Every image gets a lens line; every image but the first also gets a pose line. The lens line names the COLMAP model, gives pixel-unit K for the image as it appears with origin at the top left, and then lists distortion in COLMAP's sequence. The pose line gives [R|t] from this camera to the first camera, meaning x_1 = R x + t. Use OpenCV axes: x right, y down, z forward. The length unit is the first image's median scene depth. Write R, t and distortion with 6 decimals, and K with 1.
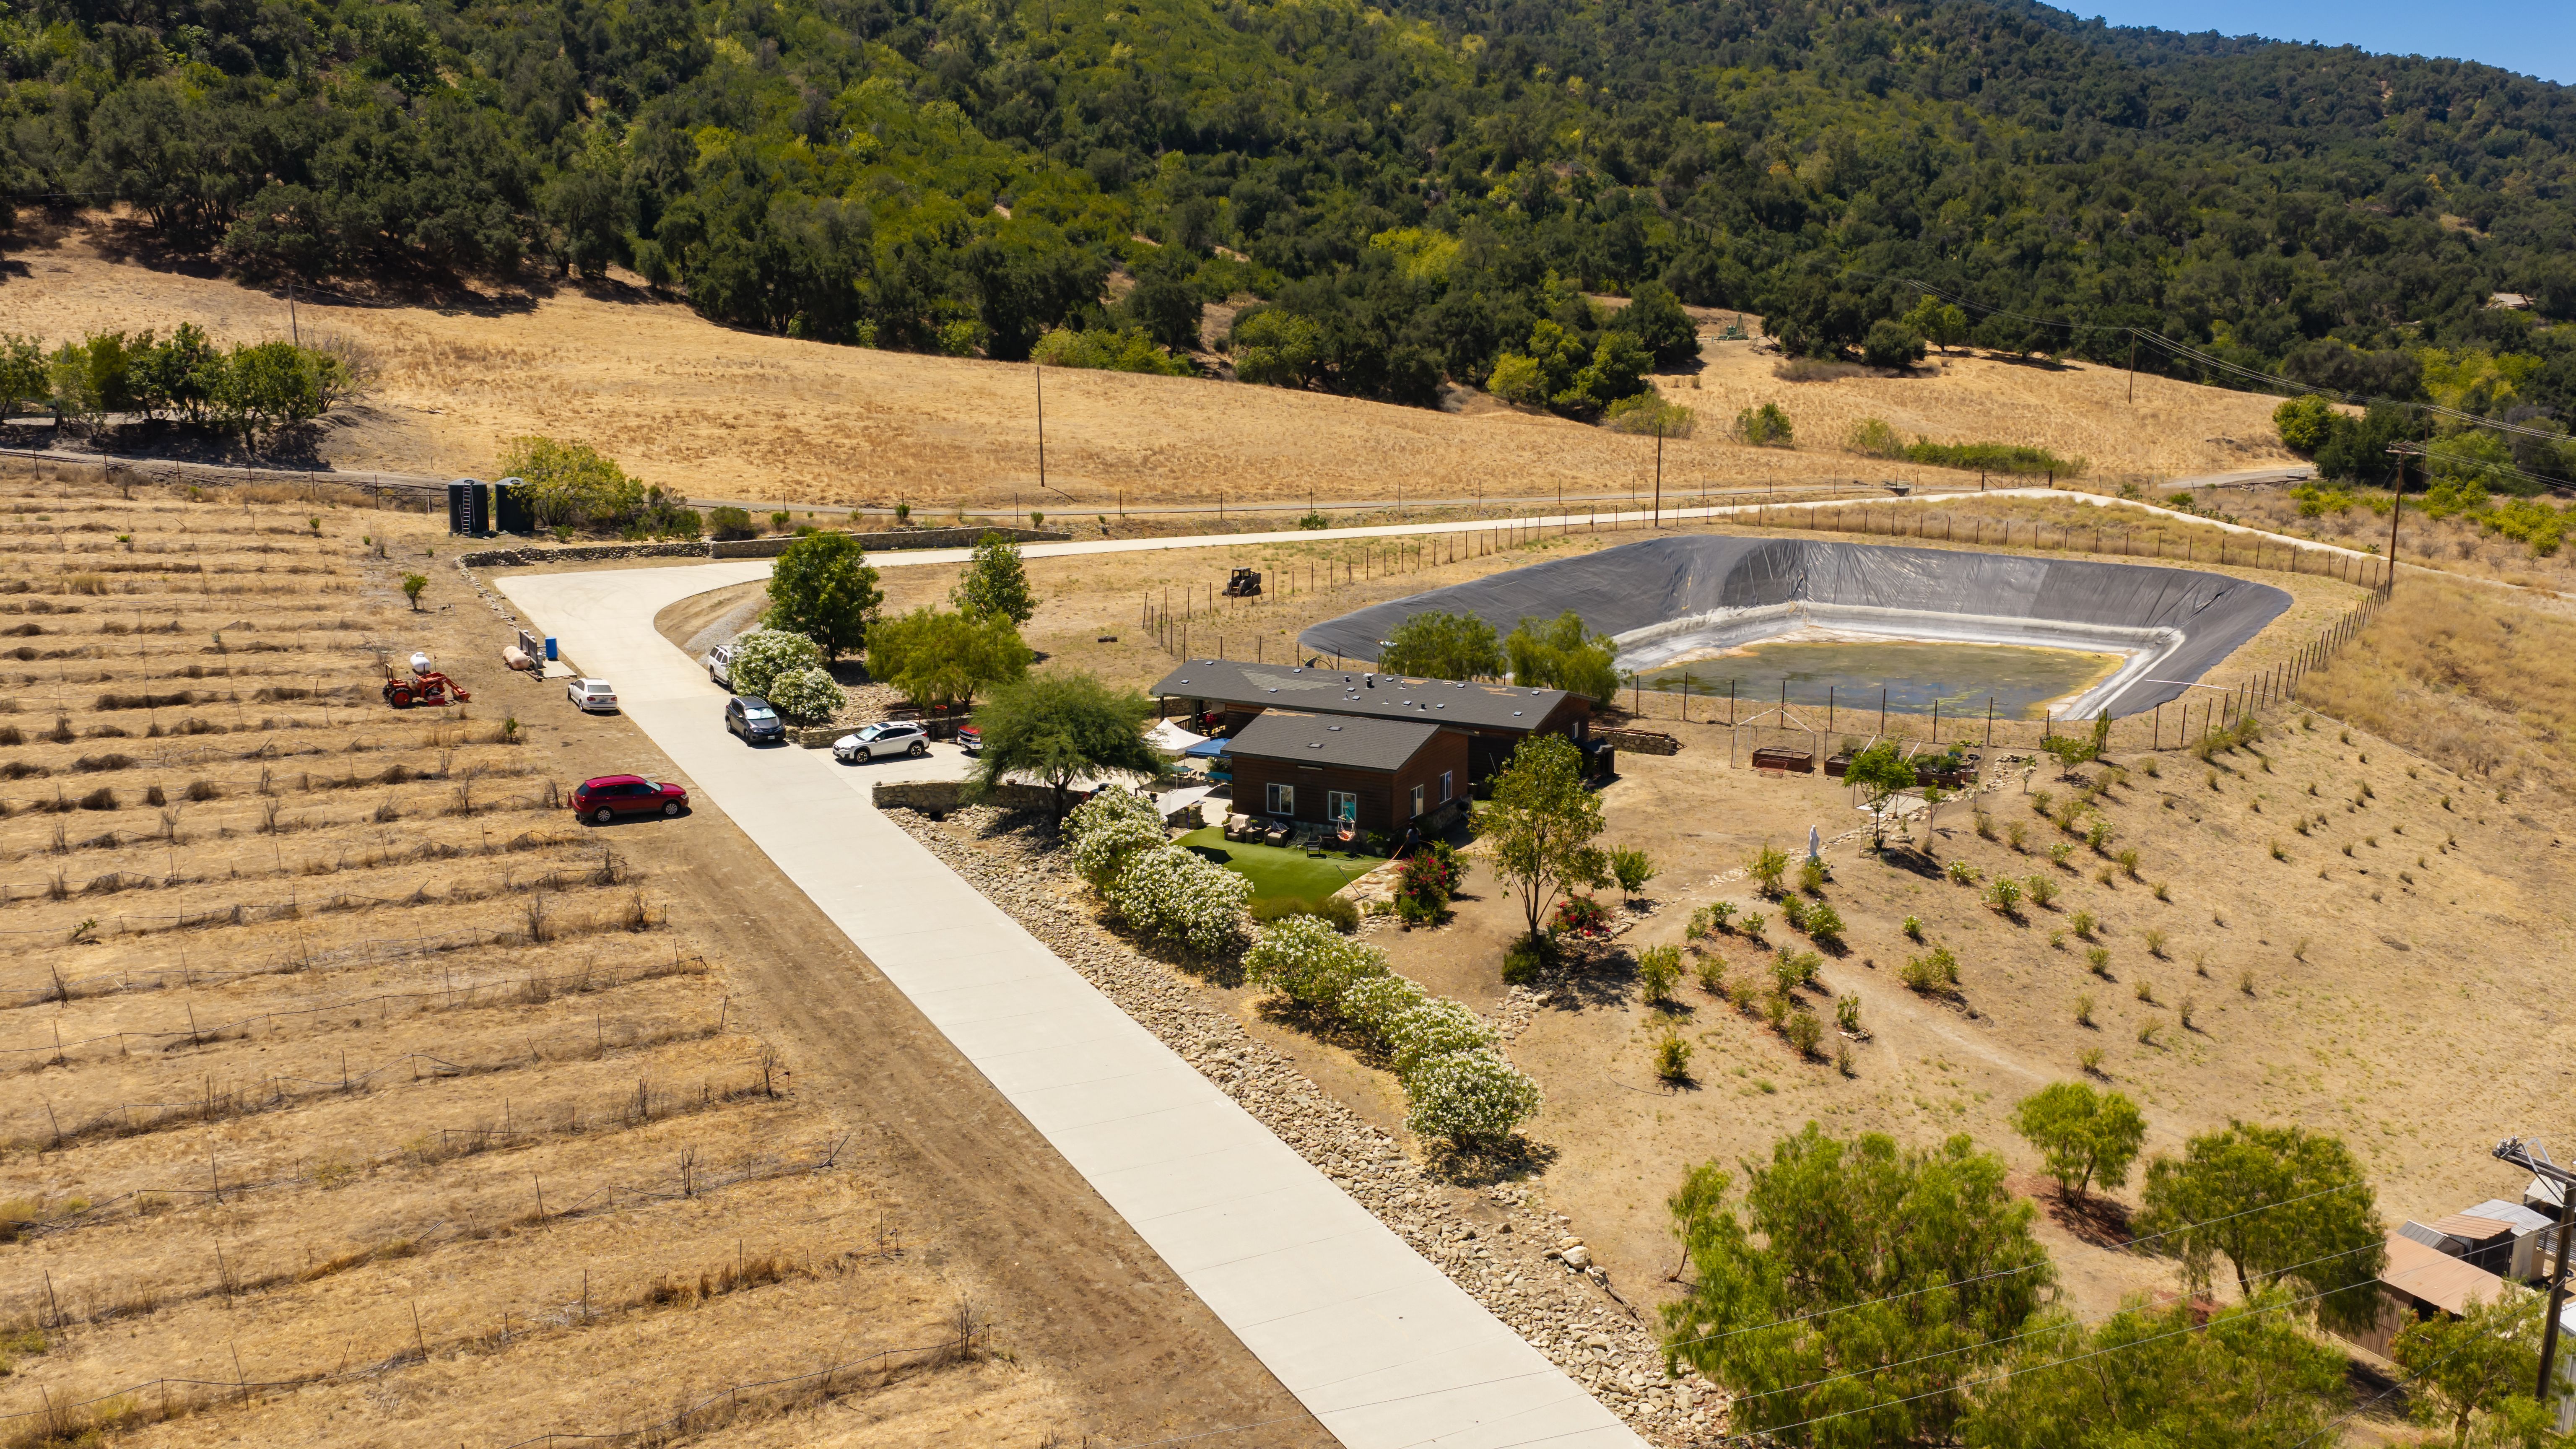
lens RADIAL K [[2122.7, 0, 1301.5], [0, 2122.7, 734.2], [0, 0, 1]] dist [0.033188, -0.066316]
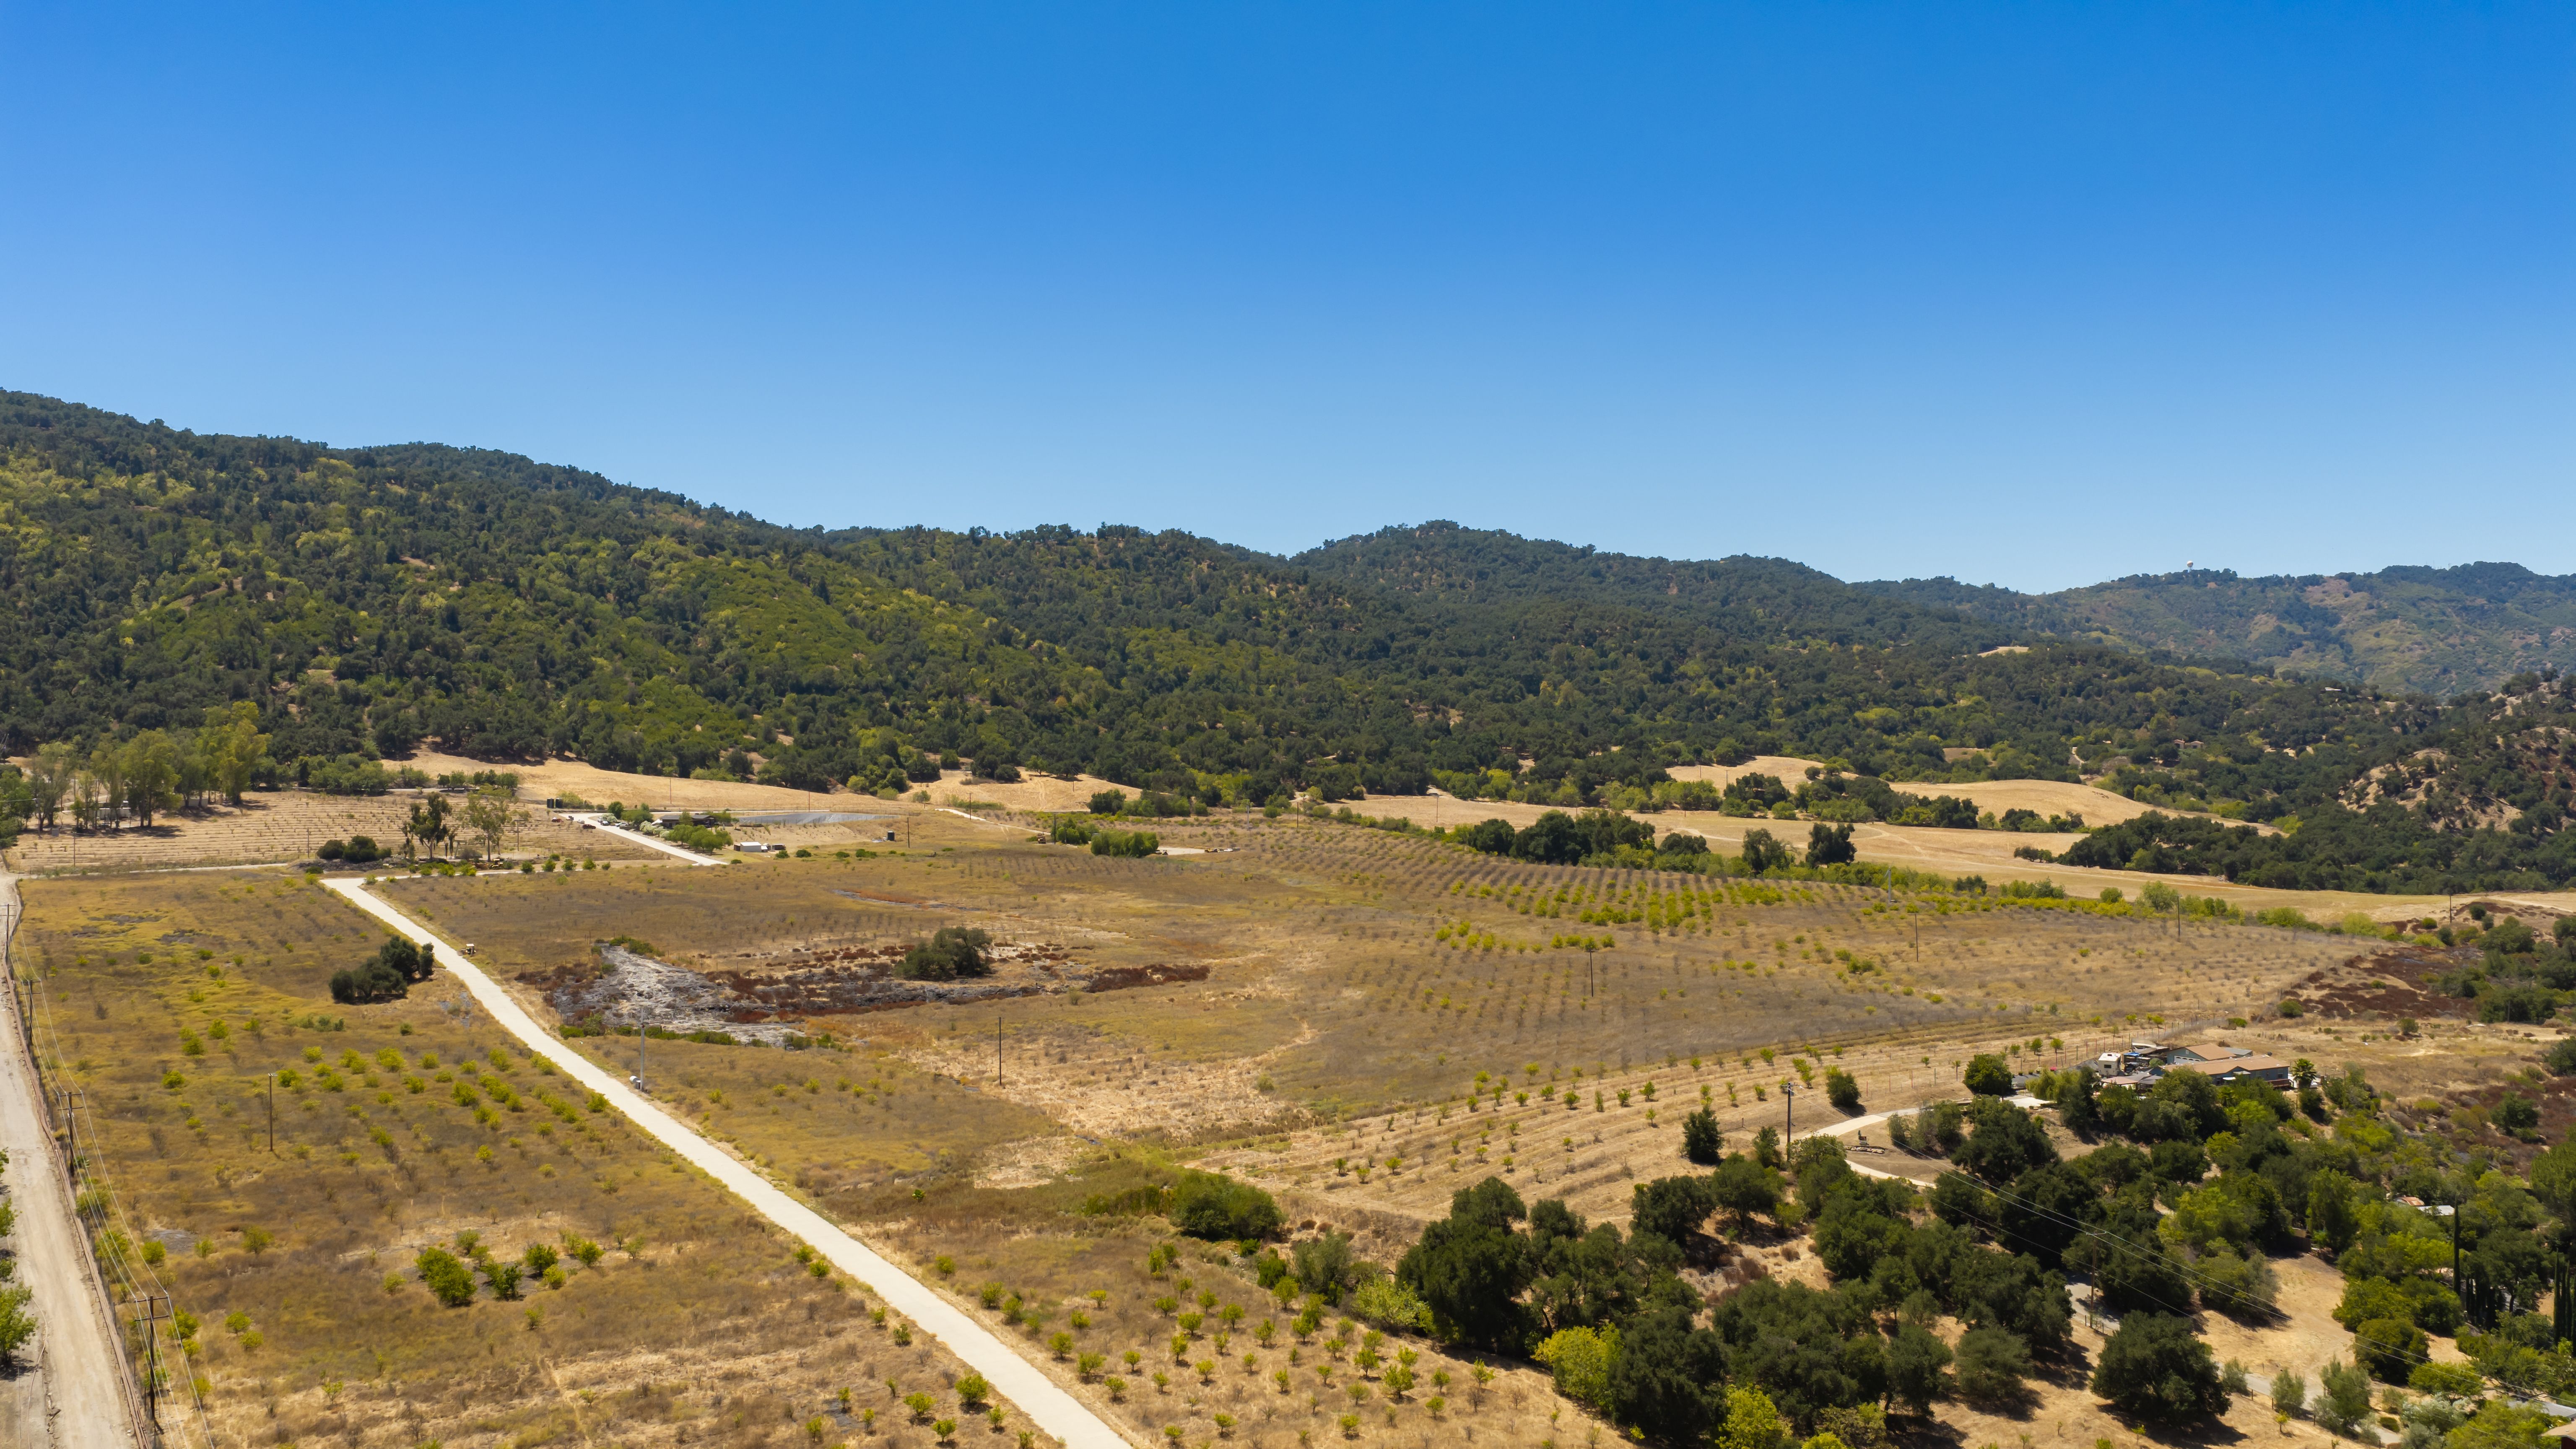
lens RADIAL K [[2122.7, 0, 1301.5], [0, 2122.7, 734.2], [0, 0, 1]] dist [0.033188, -0.066316]
pose [[0.997557, -0.003747, 0.069753, 0.555110], [0.017648, 0.979684, -0.199769, 0.411188], [-0.067587, 0.200512, 0.977357, -2.182326]]
